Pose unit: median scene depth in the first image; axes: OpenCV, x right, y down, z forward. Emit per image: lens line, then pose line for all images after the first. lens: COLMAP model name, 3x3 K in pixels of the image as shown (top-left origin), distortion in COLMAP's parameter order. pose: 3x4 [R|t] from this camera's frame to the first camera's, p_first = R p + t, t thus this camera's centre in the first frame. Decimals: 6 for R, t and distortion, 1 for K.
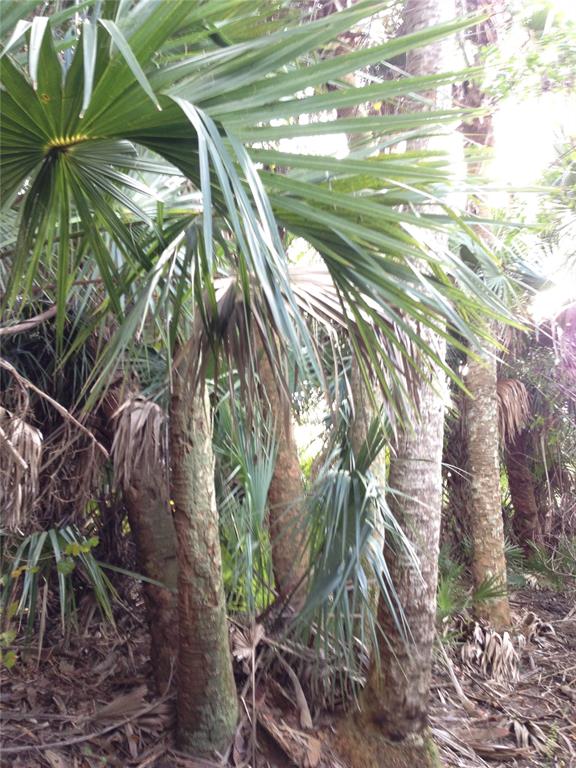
lens RADIAL K [[737.2, 0, 288.9], [0, 737.2, 384.0], [0, 0, 1]] dist [0.069747, 0.000000]
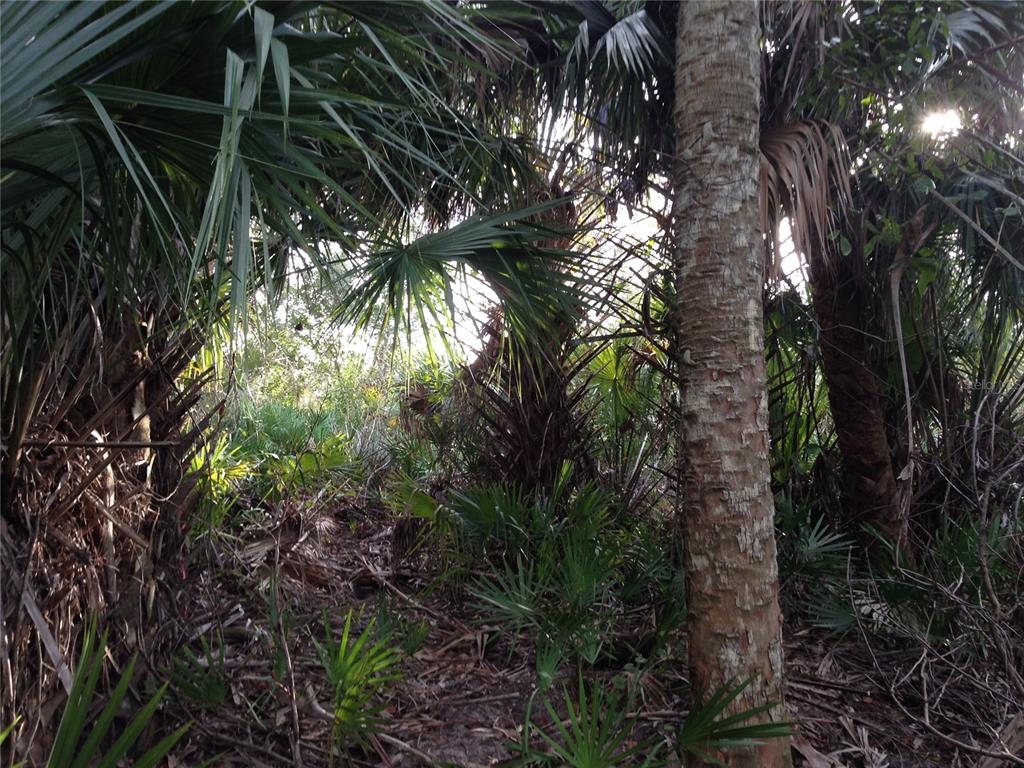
lens RADIAL K [[982.9, 0, 510.7], [0, 982.9, 384.6], [0, 0, 1]] dist [0.069747, 0.000000]
pose [[0.998045, -0.031413, -0.054027, 0.191839], [0.036501, 0.994718, 0.095932, 0.080769], [0.050728, -0.097717, 0.993921, 0.539790]]
